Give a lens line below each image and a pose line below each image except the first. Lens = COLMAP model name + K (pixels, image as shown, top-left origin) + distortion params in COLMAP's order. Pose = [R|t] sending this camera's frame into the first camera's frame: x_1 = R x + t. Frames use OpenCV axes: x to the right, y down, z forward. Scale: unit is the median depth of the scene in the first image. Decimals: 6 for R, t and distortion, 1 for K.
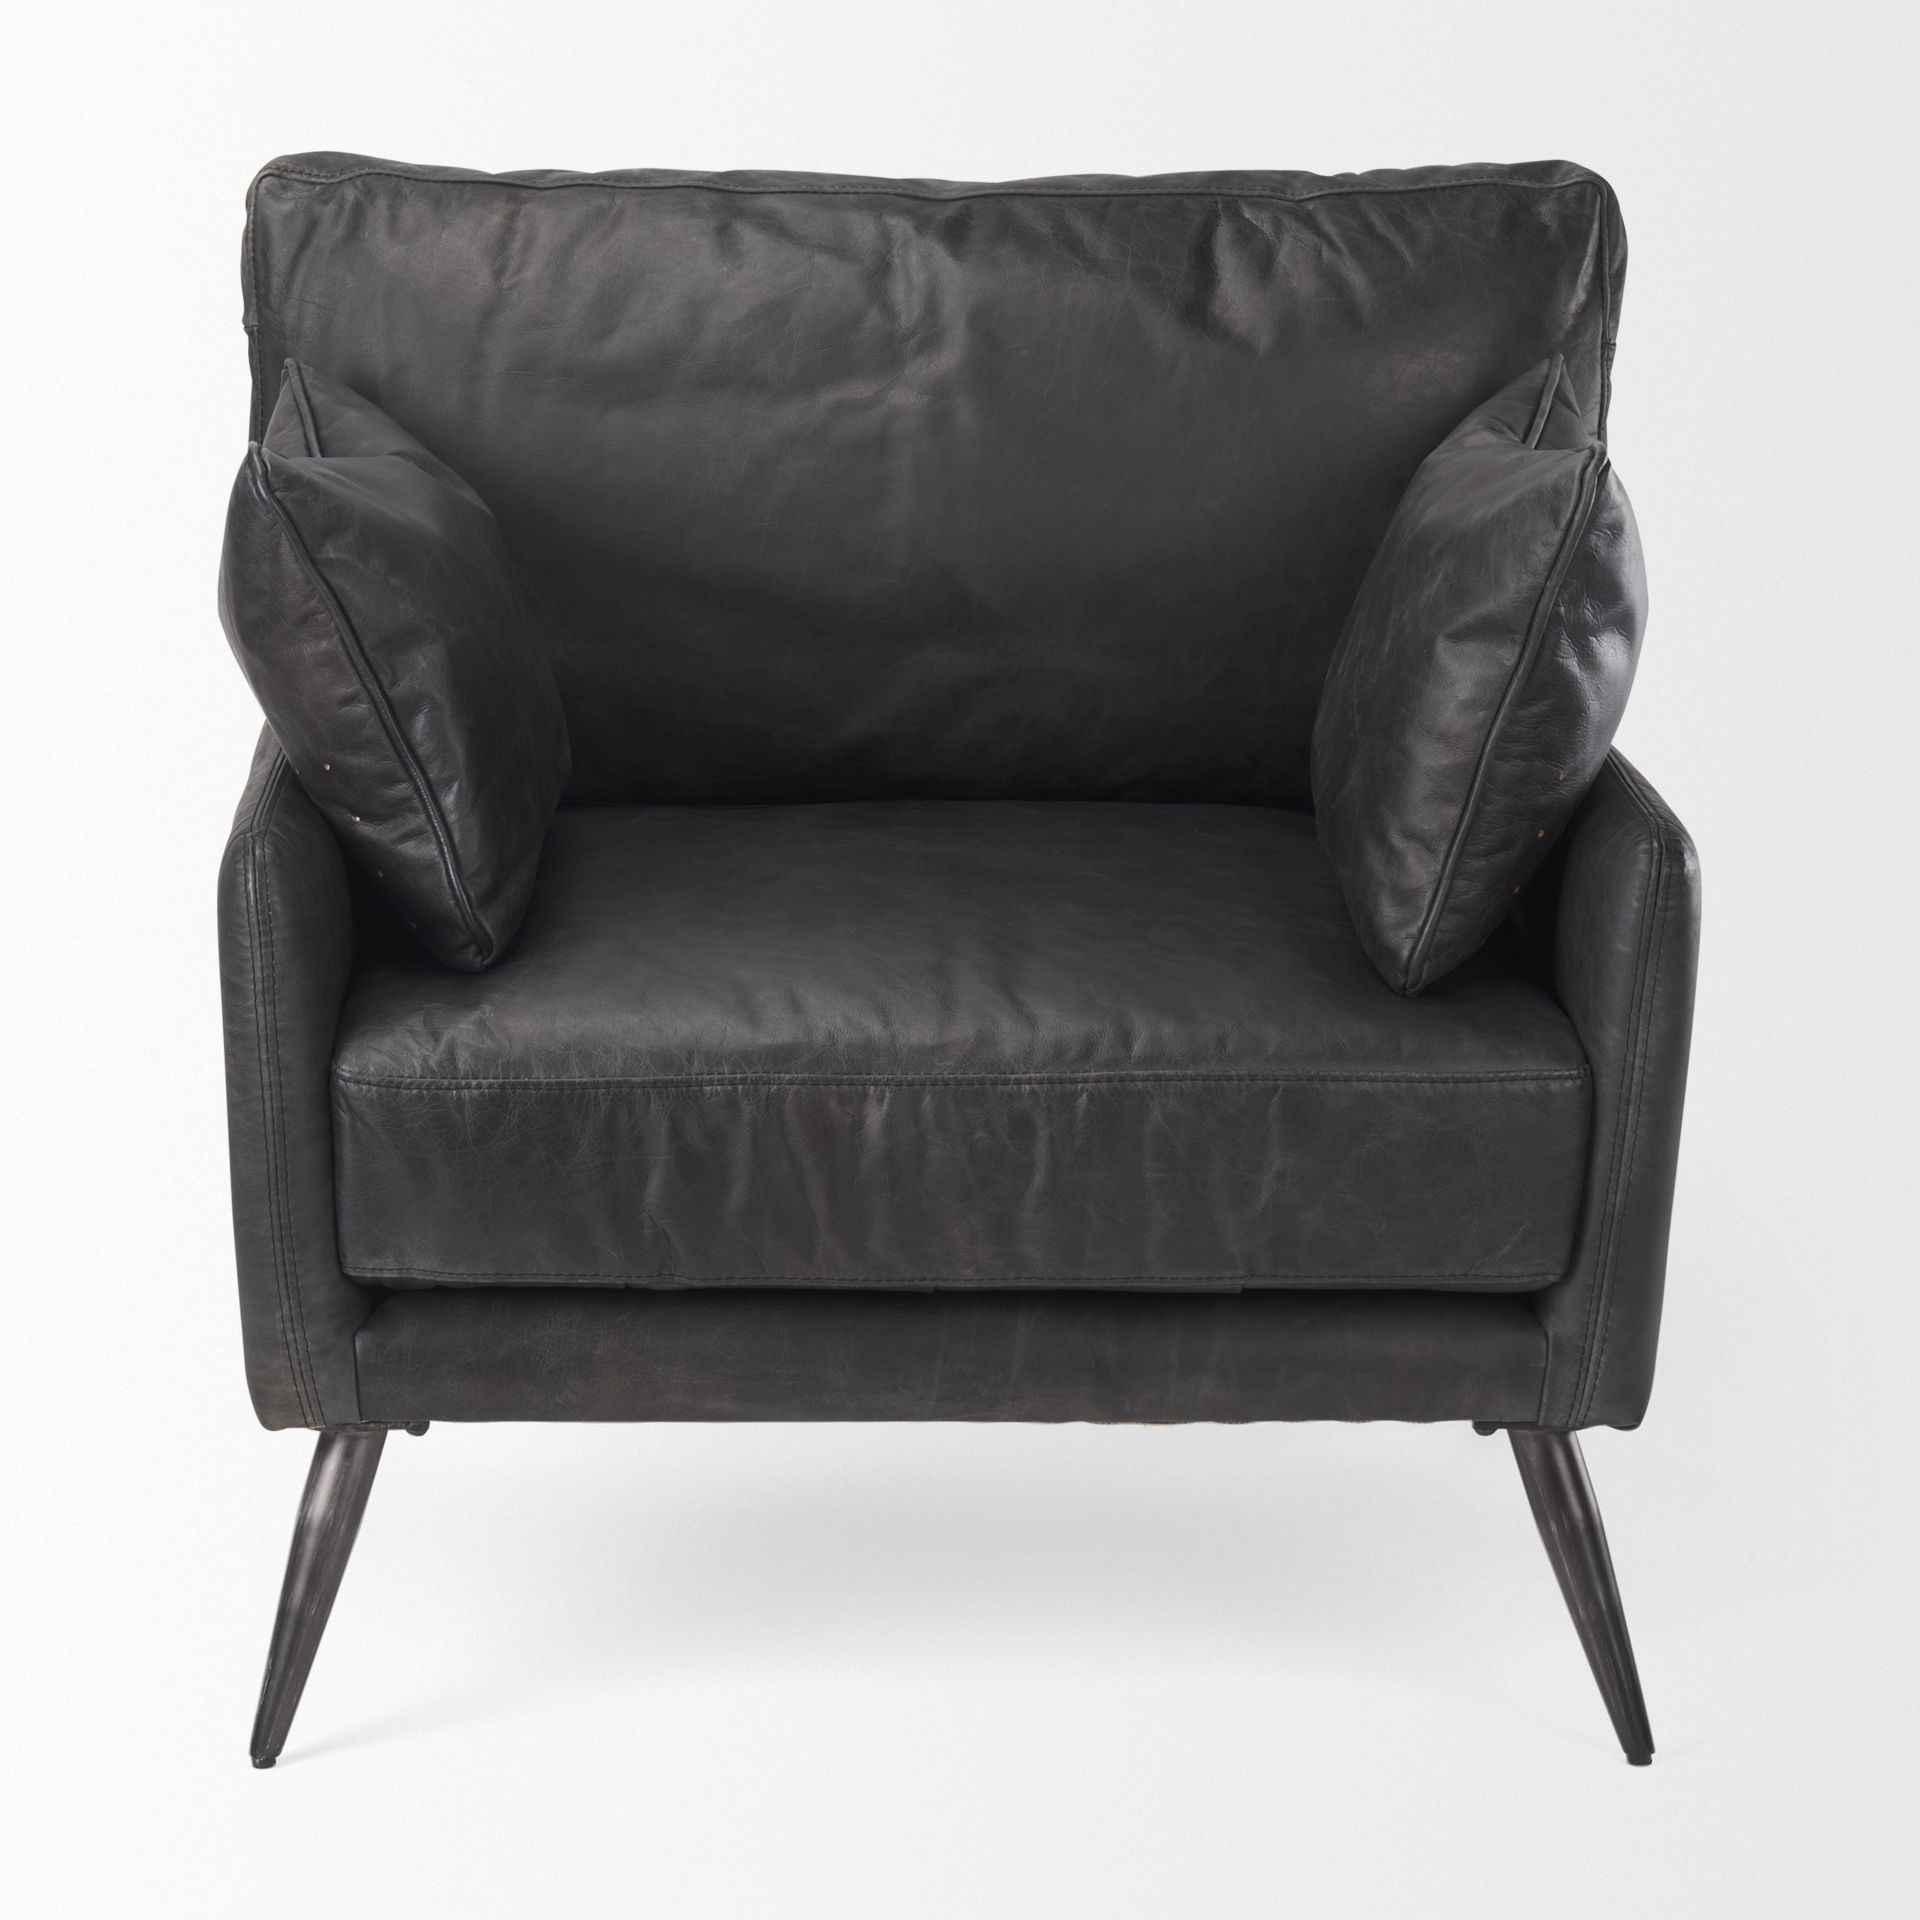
lens RADIAL K [[5694.4, 0, 960.0], [0, 5694.4, 960.0], [0, 0, 1]] dist [-0.117833, 3.751824]
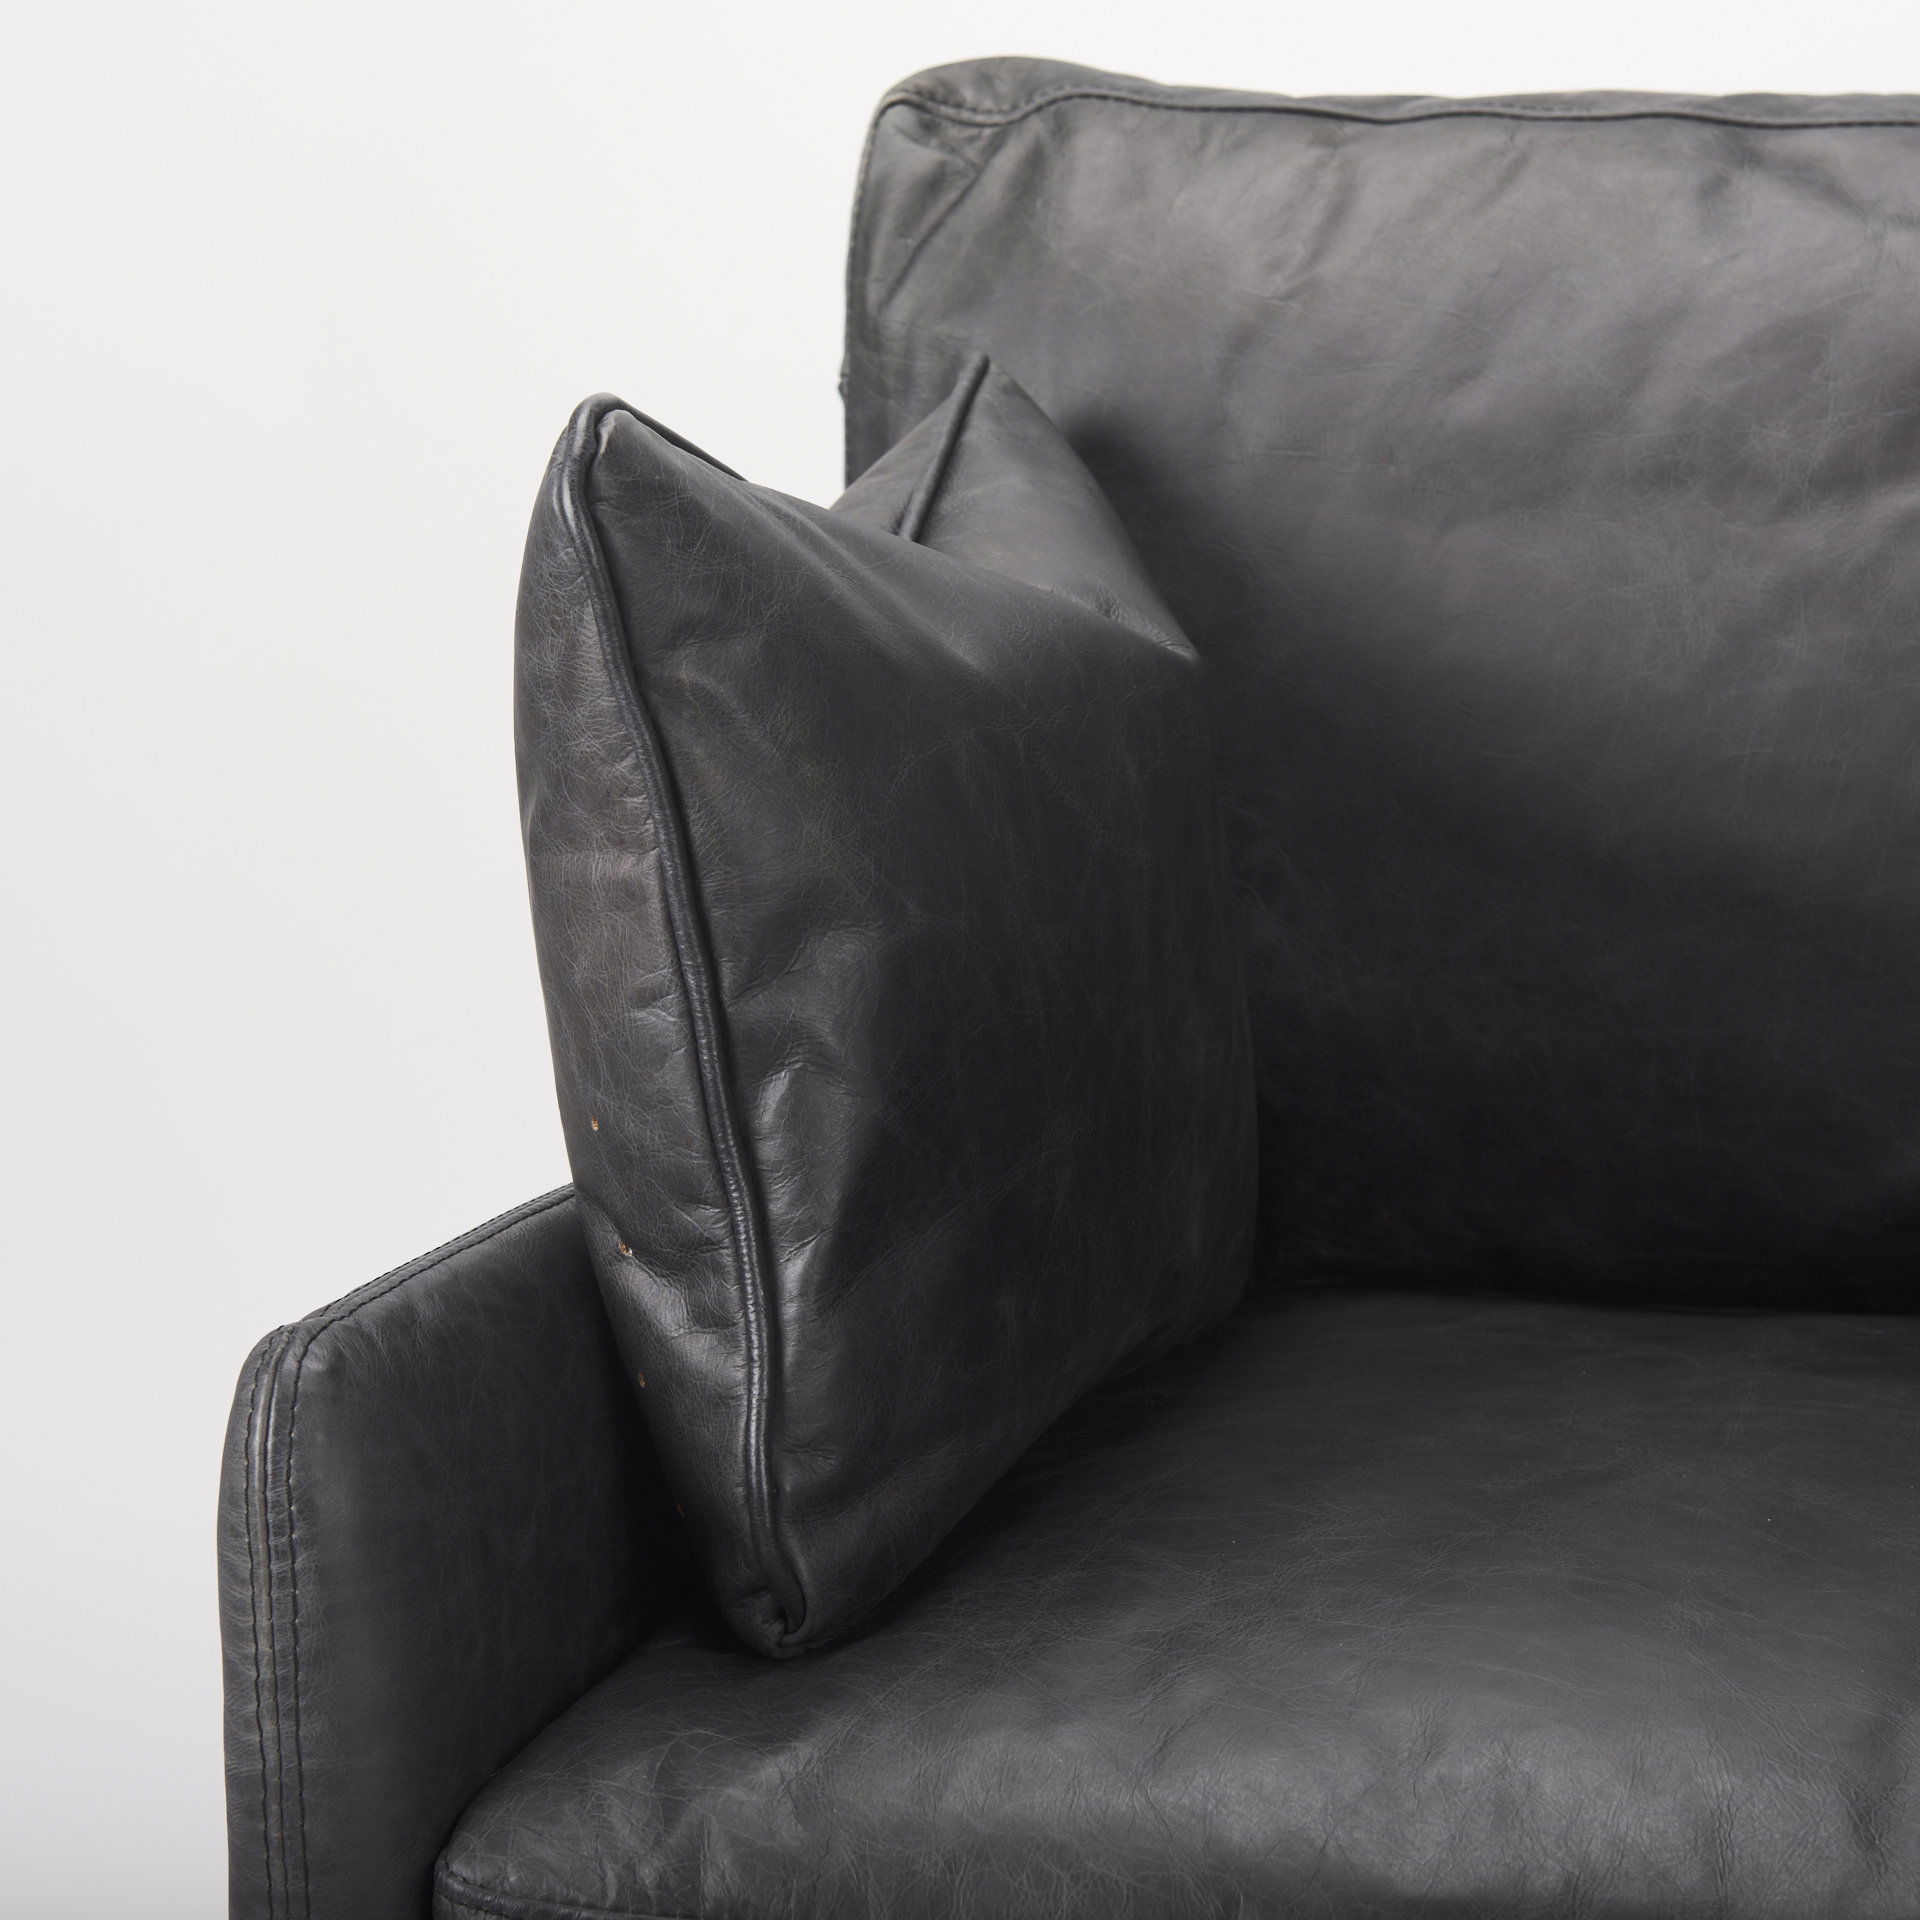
lens RADIAL K [[5533.6, 0, 960.0], [0, 5533.6, 960.0], [0, 0, 1]] dist [0.026002, 0.930264]
pose [[0.954364, 0.037043, -0.296341, 0.048117], [-0.060132, 0.995790, -0.069182, -0.021569], [0.292531, 0.083844, 0.952573, 0.546945]]
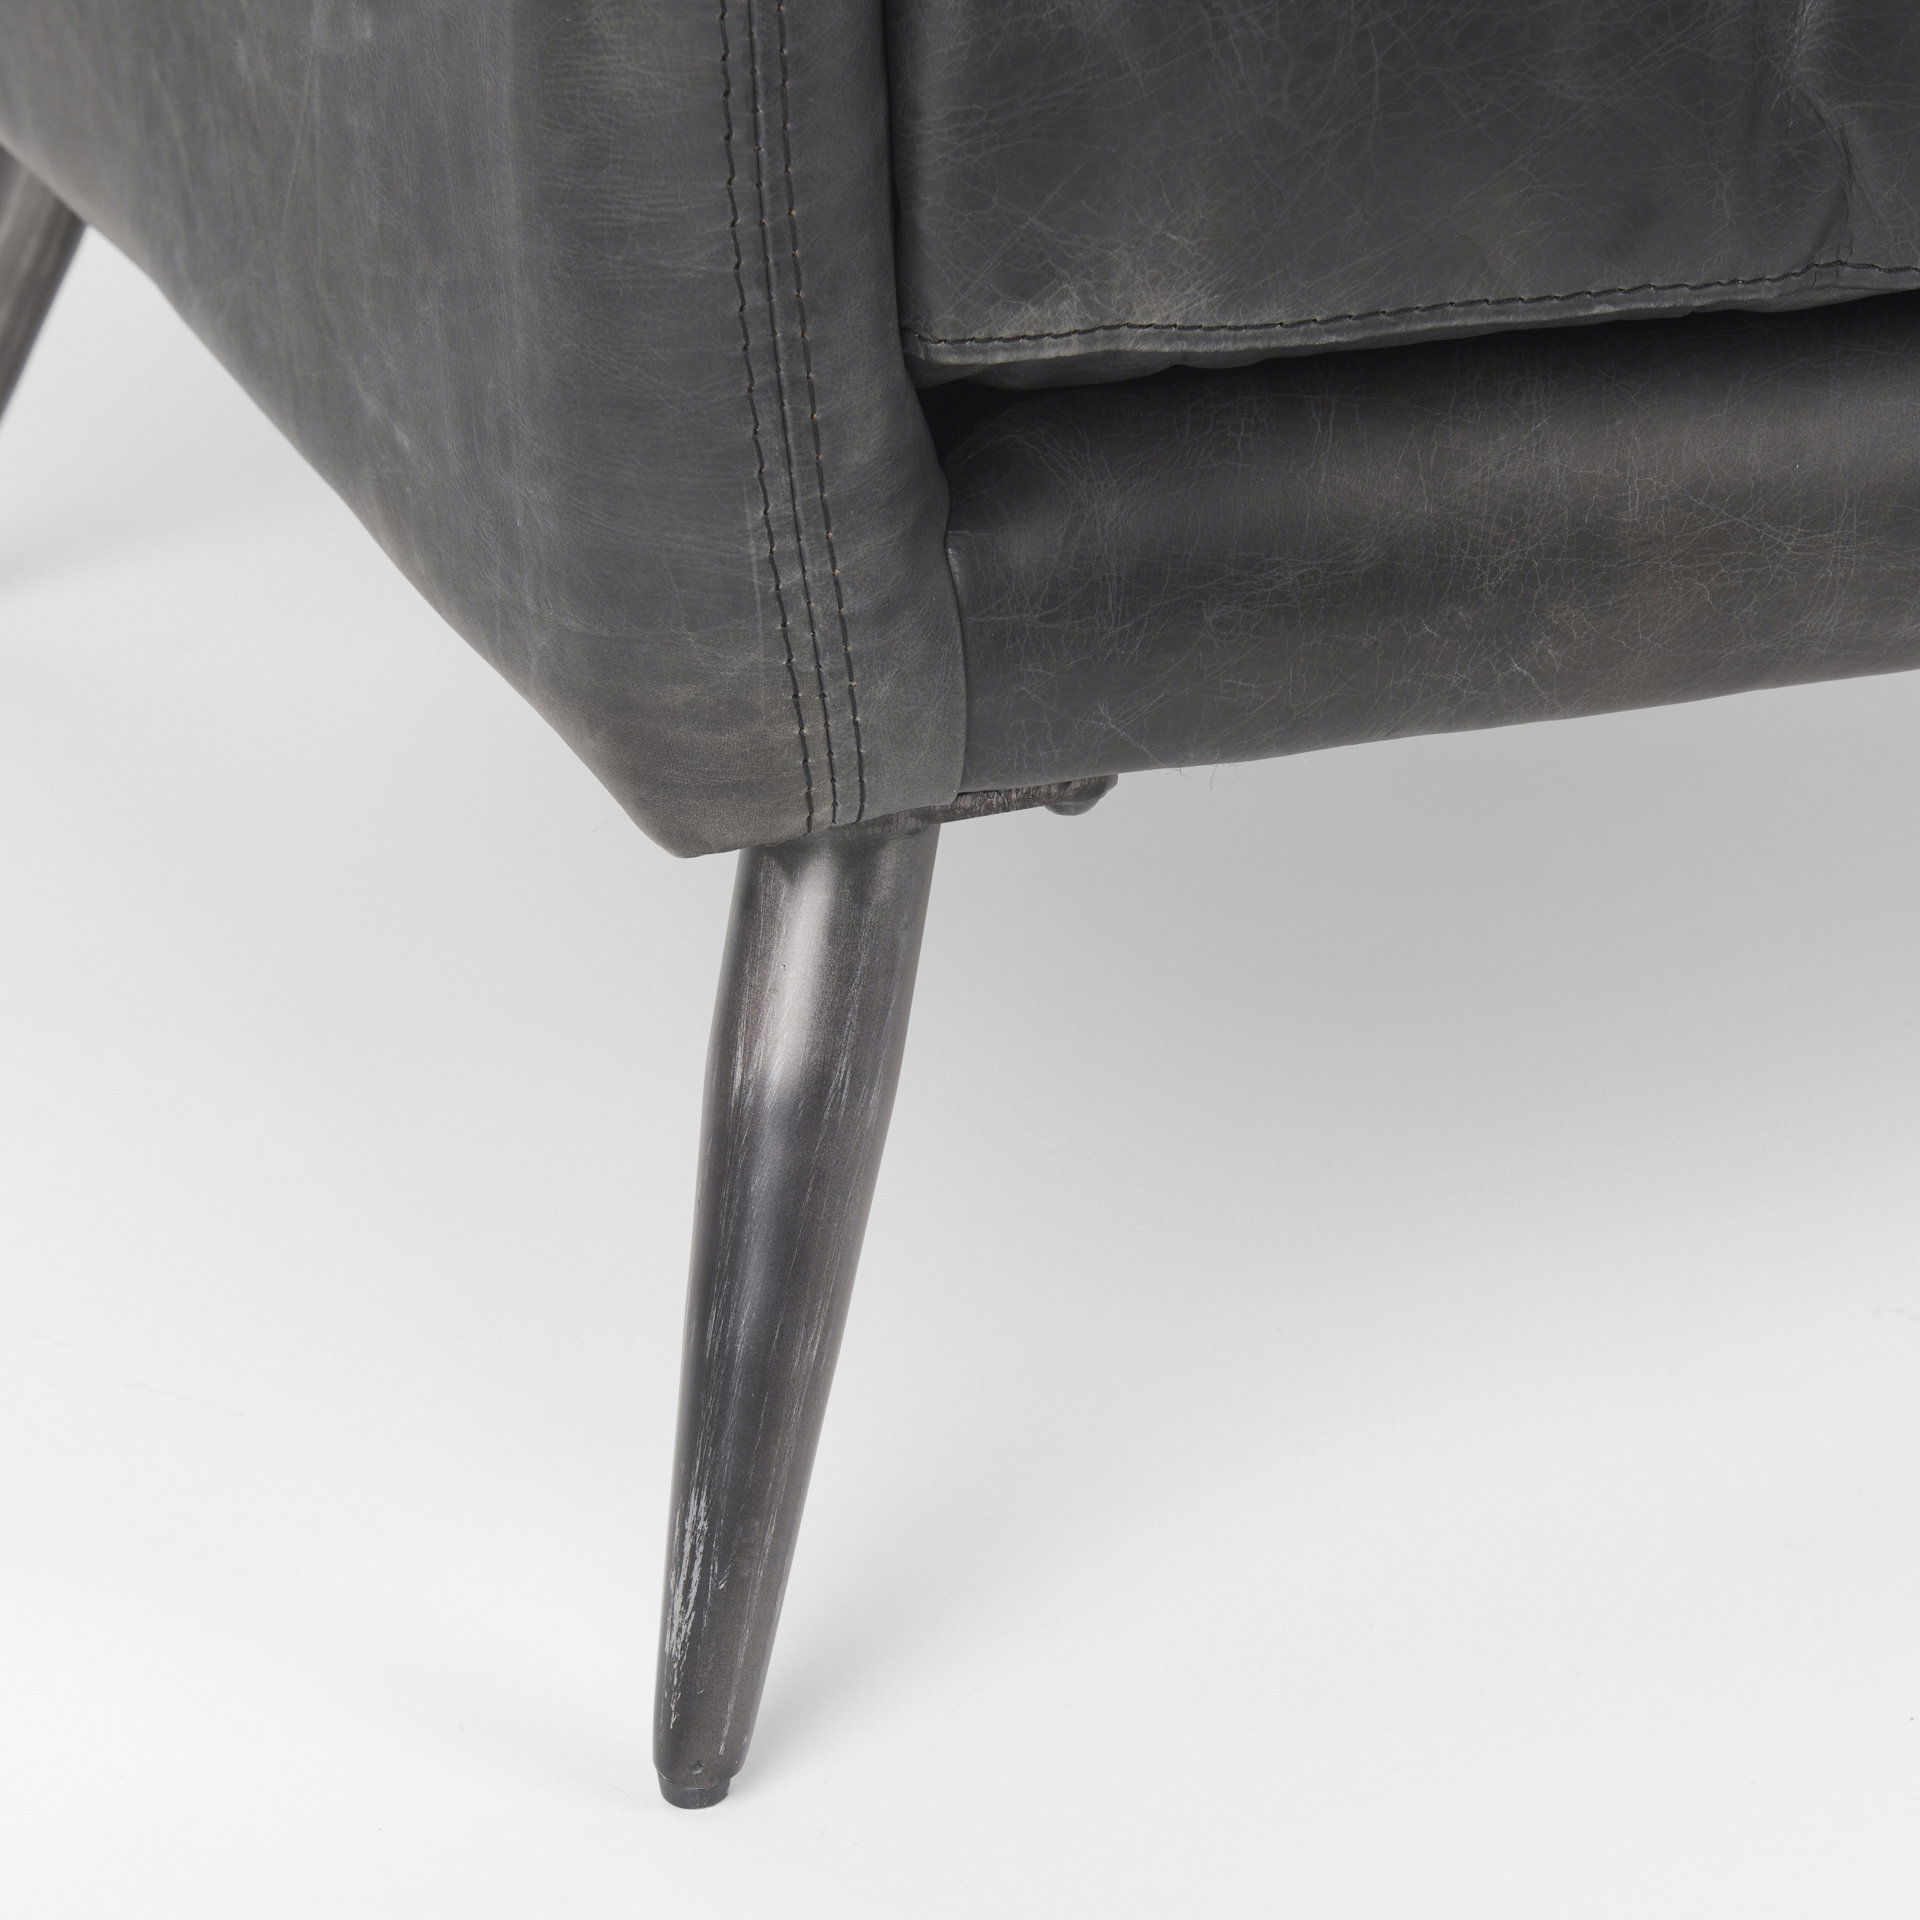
lens RADIAL K [[6308.8, 0, 960.0], [0, 6308.8, 960.0], [0, 0, 1]] dist [0.018756, 0.894038]
pose [[0.950640, -0.134114, 0.279816, -0.194052], [0.075453, 0.974616, 0.210787, 0.011871], [-0.300983, -0.179269, 0.936628, 0.606628]]
